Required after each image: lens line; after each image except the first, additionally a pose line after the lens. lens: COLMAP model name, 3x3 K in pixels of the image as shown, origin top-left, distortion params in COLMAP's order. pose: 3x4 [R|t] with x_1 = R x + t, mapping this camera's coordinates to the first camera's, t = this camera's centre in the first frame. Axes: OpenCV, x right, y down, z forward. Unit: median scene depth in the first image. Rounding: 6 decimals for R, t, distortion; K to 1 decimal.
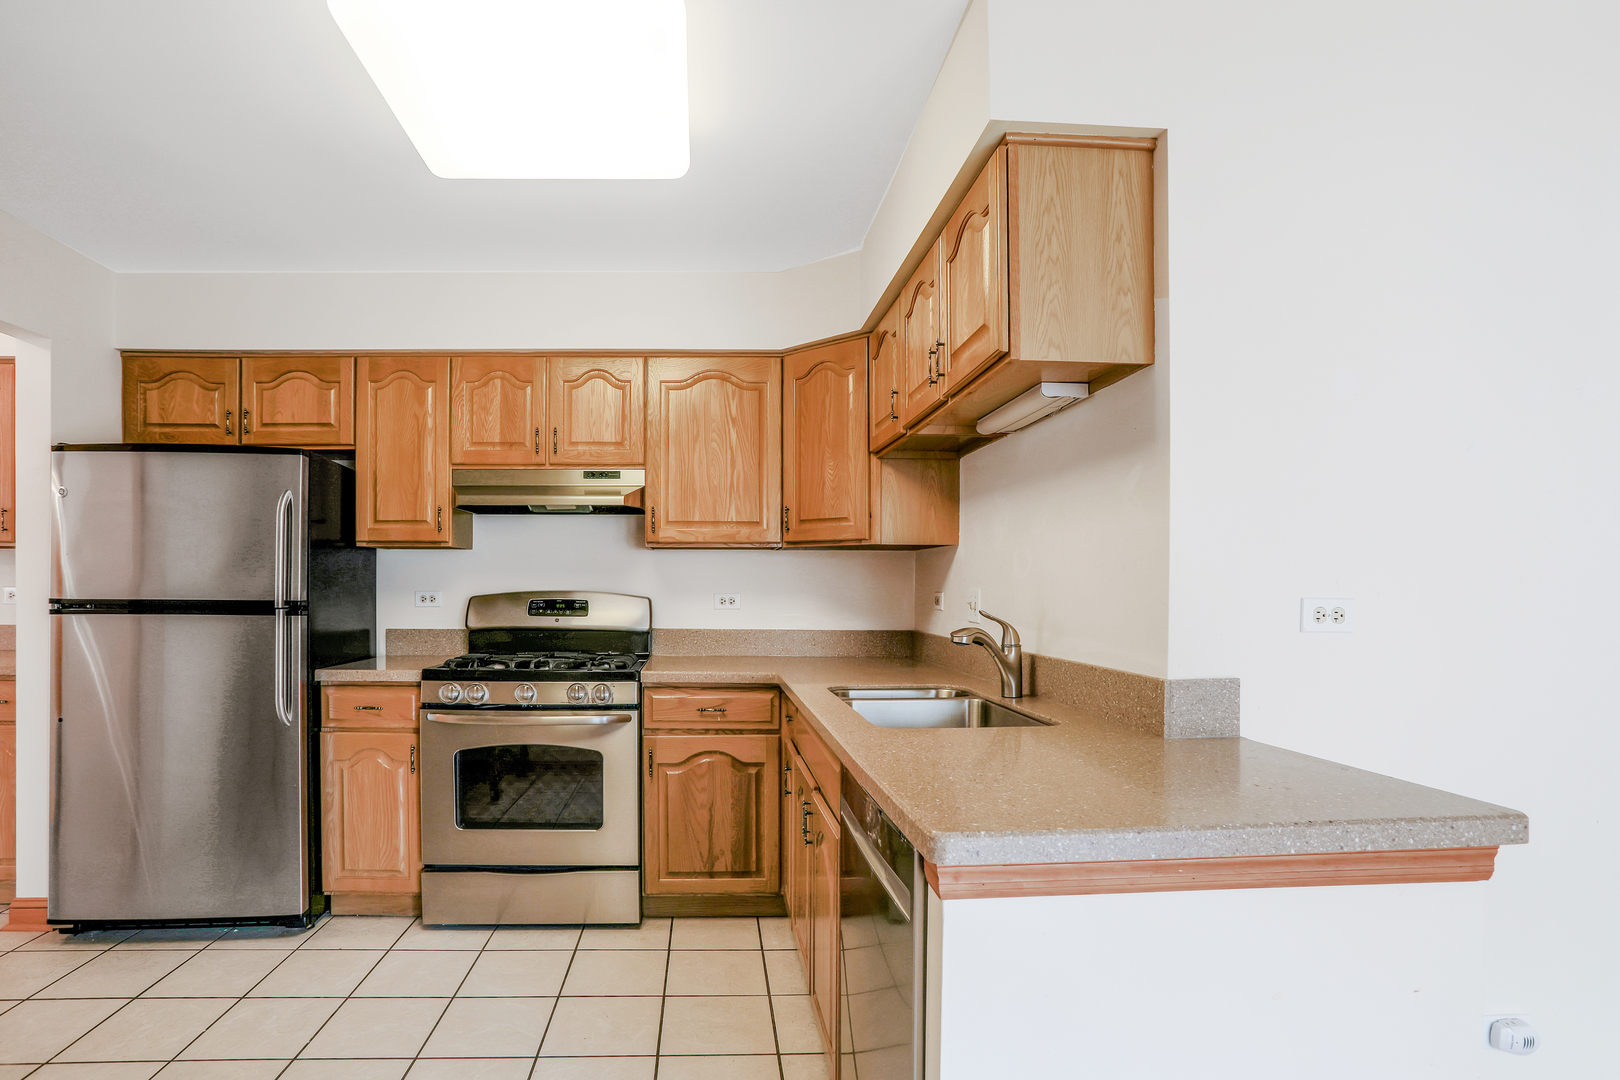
lens RADIAL K [[804.4, 0, 733.9], [0, 804.4, 607.2], [0, 0, 1]] dist [-0.092330, 0.054175]
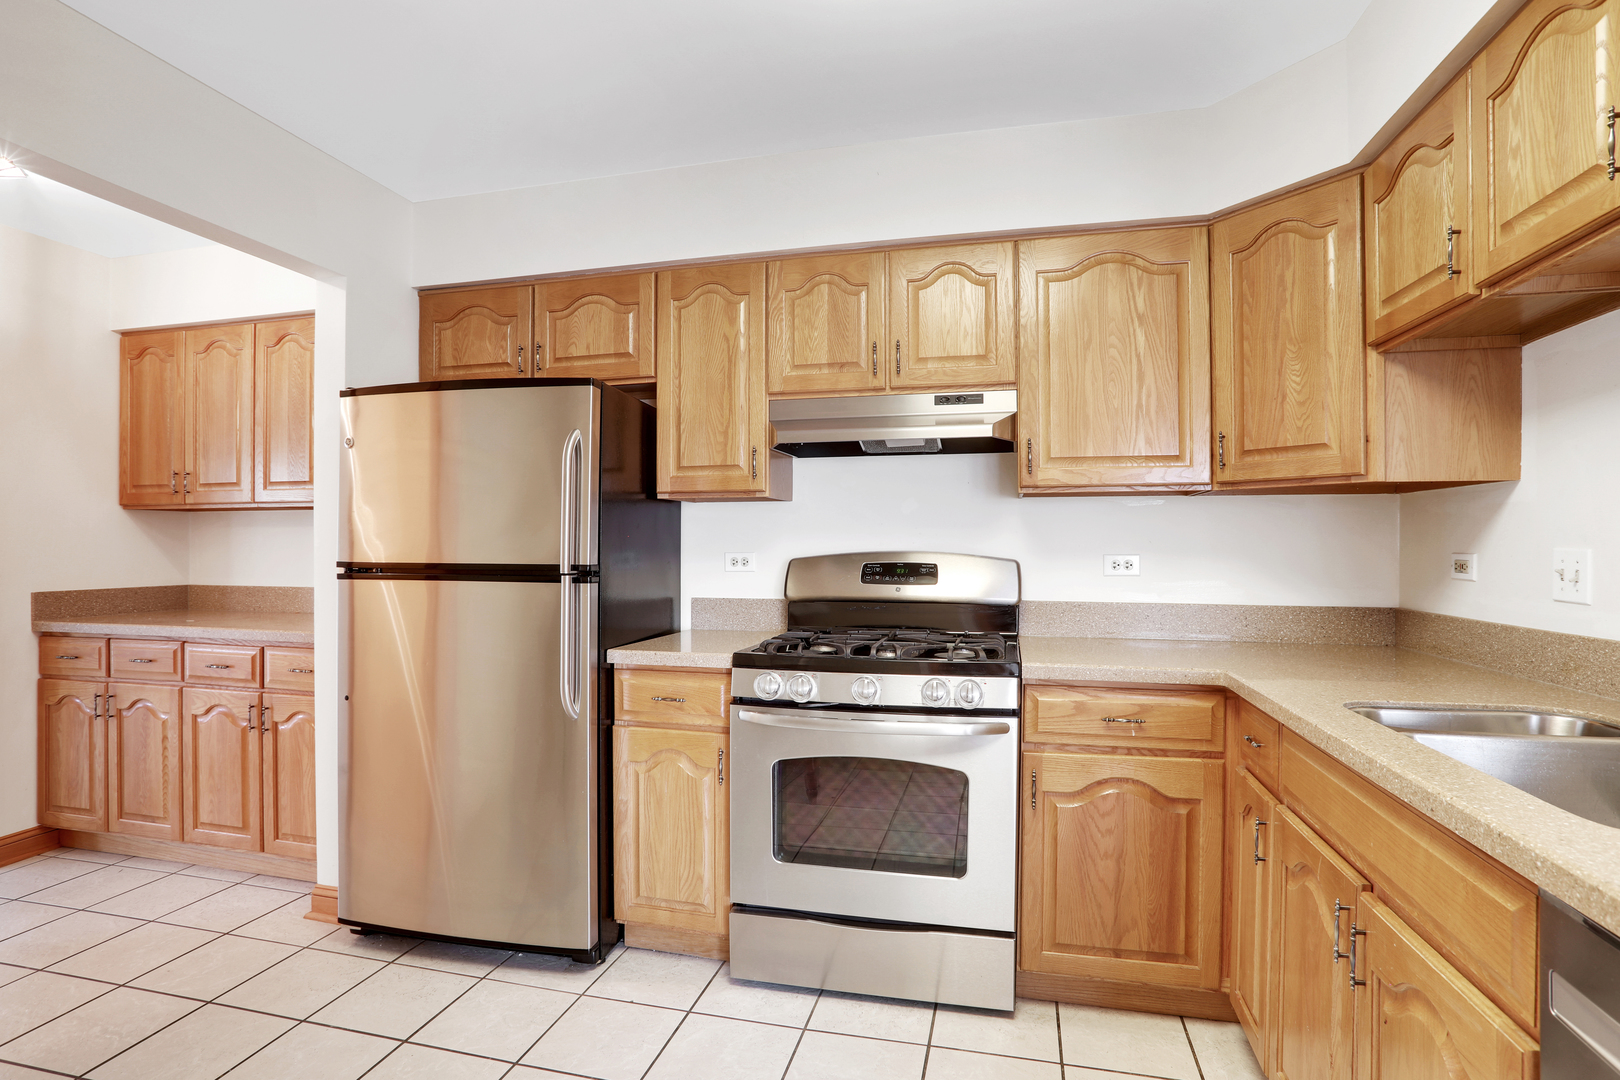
lens RADIAL K [[825.4, 0, 810.1], [0, 825.4, 559.9], [0, 0, 1]] dist [-0.096235, 0.049260]
pose [[0.961597, 0.000164, -0.274464, -0.089476], [-0.003072, 0.999944, -0.010167, -0.004791], [0.274447, 0.010620, 0.961544, 0.220137]]
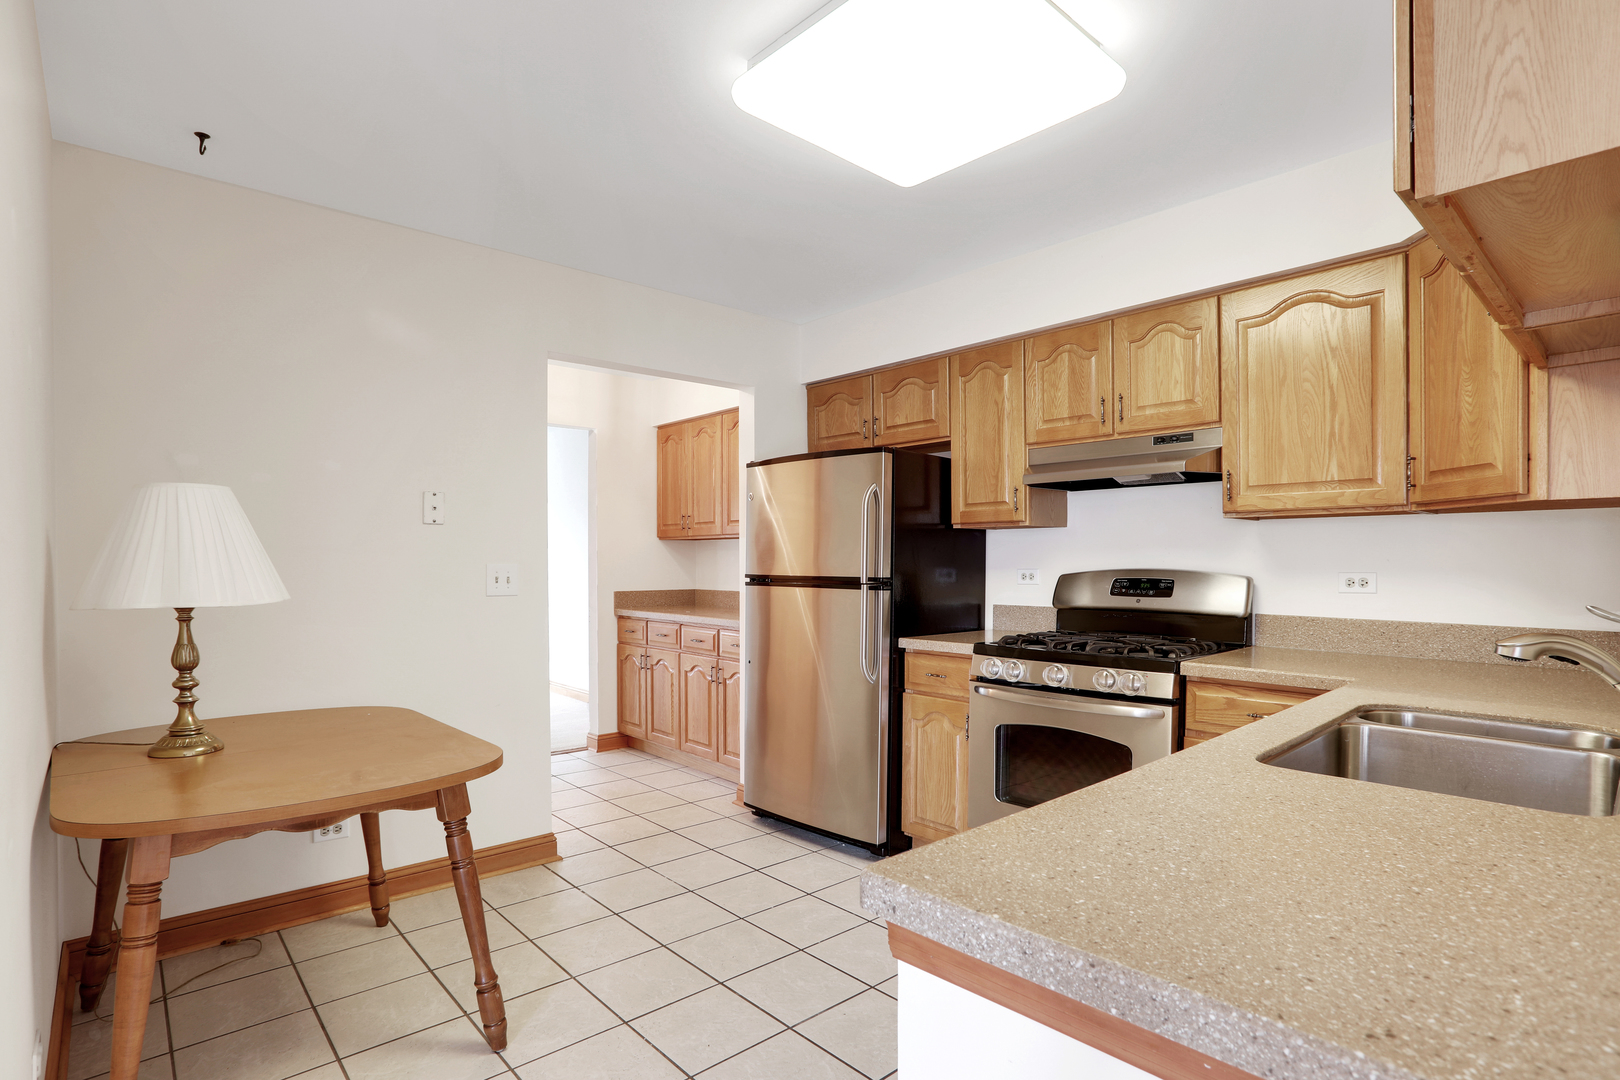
lens RADIAL K [[807.7, 0, 806.7], [0, 807.7, 588.6], [0, 0, 1]] dist [-0.090487, 0.032393]
pose [[0.641442, 0.019208, -0.766931, 0.258243], [-0.012940, 0.999815, 0.014219, -0.006566], [0.767062, 0.000803, 0.641572, 0.128196]]
